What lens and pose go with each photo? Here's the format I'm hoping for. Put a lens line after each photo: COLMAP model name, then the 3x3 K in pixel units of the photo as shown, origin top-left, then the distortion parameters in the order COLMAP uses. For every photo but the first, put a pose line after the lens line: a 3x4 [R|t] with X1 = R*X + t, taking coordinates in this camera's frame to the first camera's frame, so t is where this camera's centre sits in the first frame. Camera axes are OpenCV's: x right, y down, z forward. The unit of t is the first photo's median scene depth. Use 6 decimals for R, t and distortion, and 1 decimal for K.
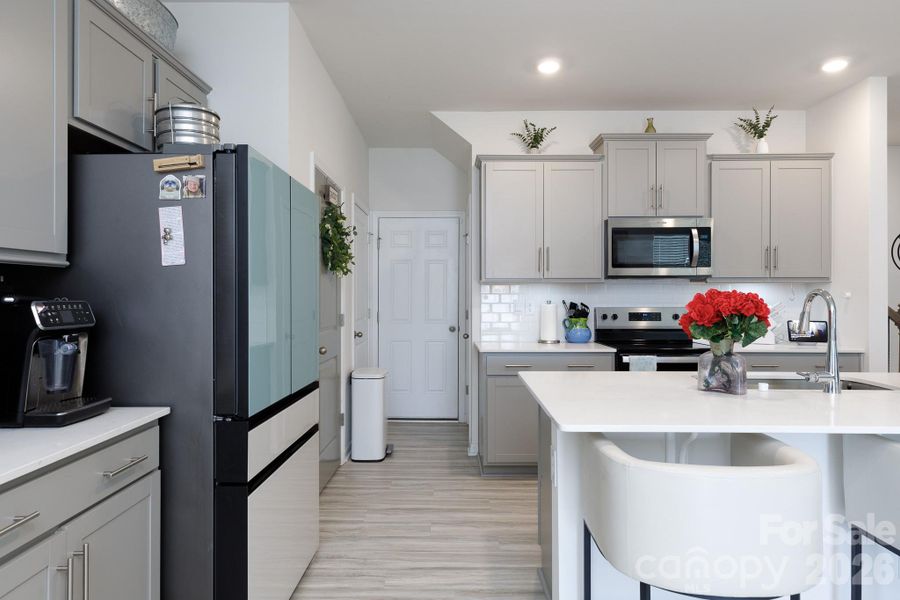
lens RADIAL K [[550.0, 0, 445.1], [0, 550.0, 291.7], [0, 0, 1]] dist [0.006437, 0.009729]
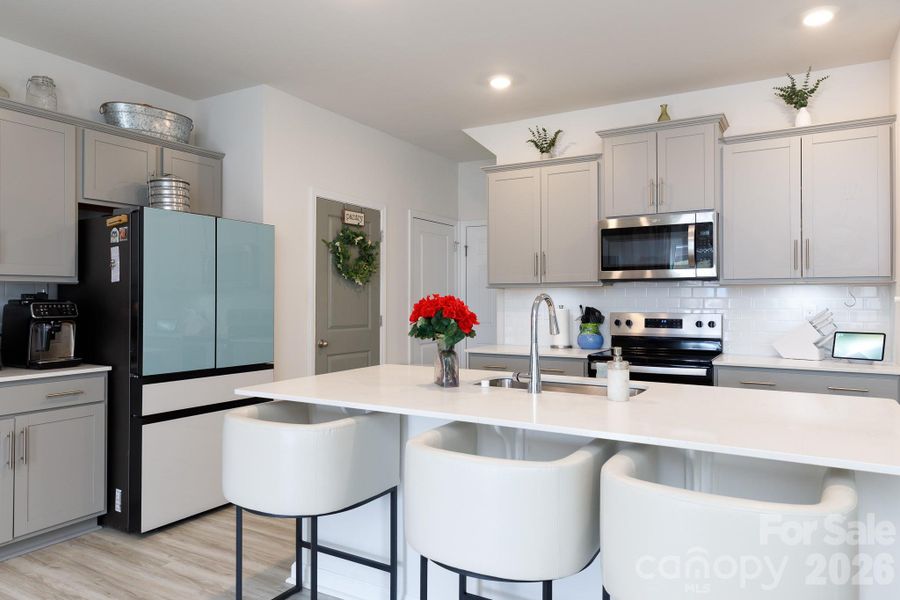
lens RADIAL K [[594.6, 0, 452.0], [0, 594.6, 297.4], [0, 0, 1]] dist [0.014111, -0.003342]
pose [[0.868062, -0.001253, -0.496454, 0.579011], [0.003267, 0.999990, 0.003188, -0.001748], [0.496445, -0.004389, 0.868057, -0.029190]]
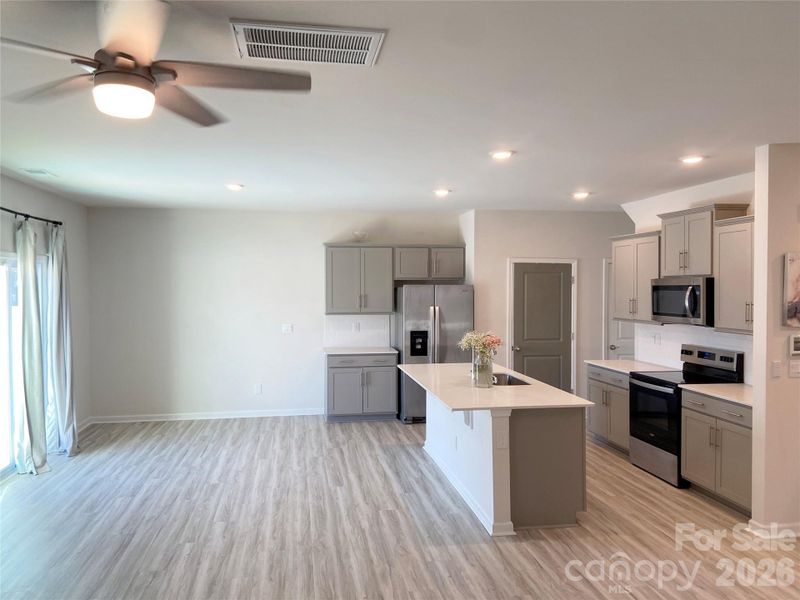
lens RADIAL K [[600.9, 0, 393.5], [0, 600.9, 300.3], [0, 0, 1]] dist [0.094468, -0.079215]
pose [[0.167720, 0.023242, -0.985561, 1.651801], [0.003945, 0.999698, 0.024247, -0.116164], [0.985827, -0.007955, 0.167578, 0.108486]]
